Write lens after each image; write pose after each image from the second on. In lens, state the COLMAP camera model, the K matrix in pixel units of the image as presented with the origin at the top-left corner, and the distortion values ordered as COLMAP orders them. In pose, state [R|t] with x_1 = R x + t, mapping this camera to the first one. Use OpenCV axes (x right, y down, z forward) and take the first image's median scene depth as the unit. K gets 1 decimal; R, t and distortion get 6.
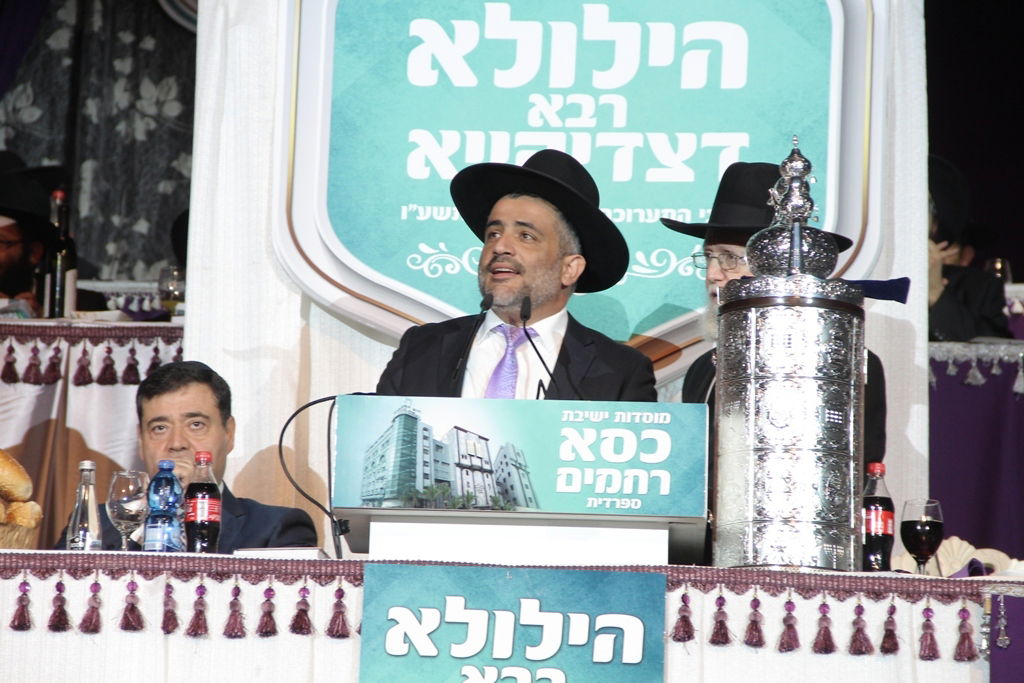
lens RADIAL K [[4884.6, 0, 496.5], [0, 4884.6, 339.5], [0, 0, 1]] dist [1.508414, -9.125557]
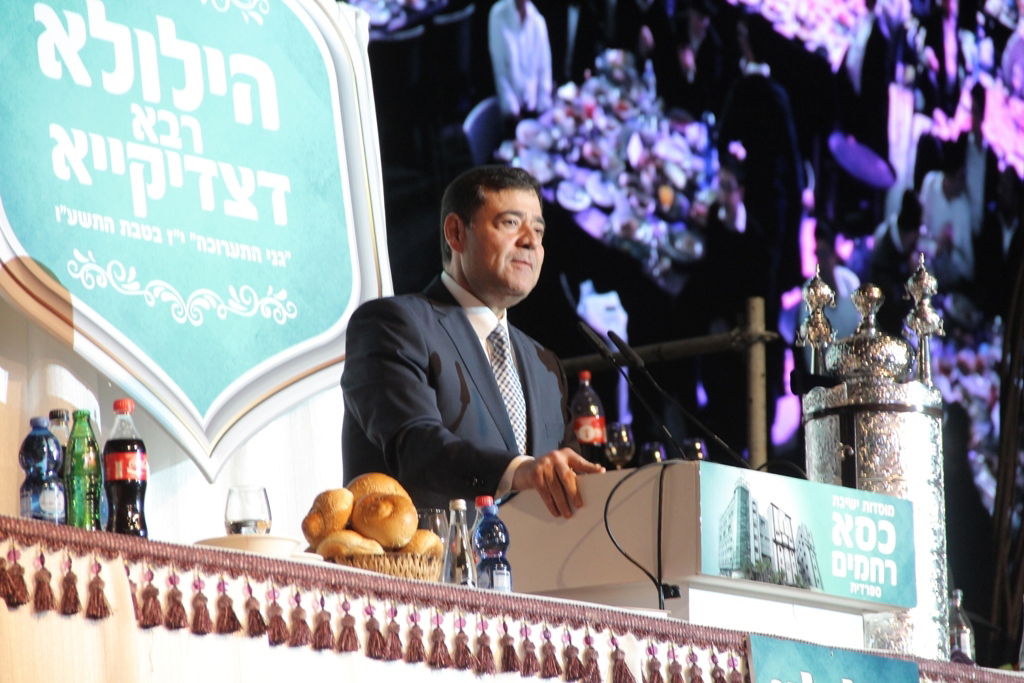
lens RADIAL K [[5307.7, 0, 440.7], [0, 5307.7, 408.9], [0, 0, 1]] dist [1.961019, -14.945509]
pose [[0.606802, 0.092217, 0.789486, -0.921808], [-0.113499, 0.993122, -0.028767, 0.037893], [-0.786708, -0.072149, 0.613094, 0.371557]]
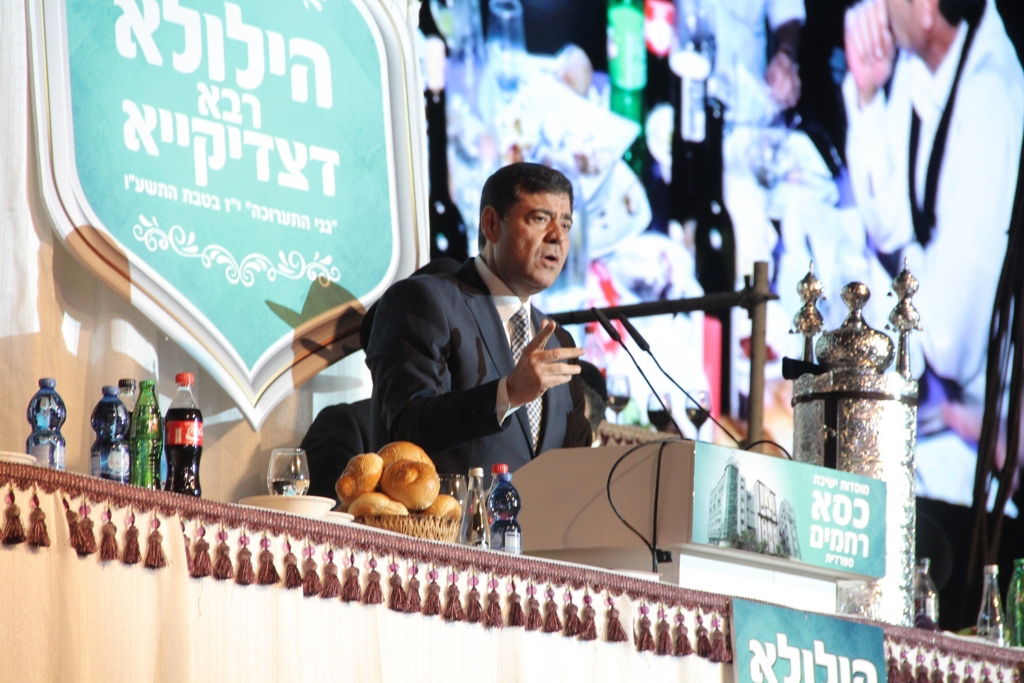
lens RADIAL K [[5533.0, 0, 512.0], [0, 5533.0, 341.5], [0, 0, 1]] dist [1.746286, -4.385653]
pose [[0.597178, 0.111843, 0.794273, -1.060691], [-0.158841, 0.987110, -0.019571, 0.020209], [-0.786224, -0.114476, 0.607246, 0.264586]]
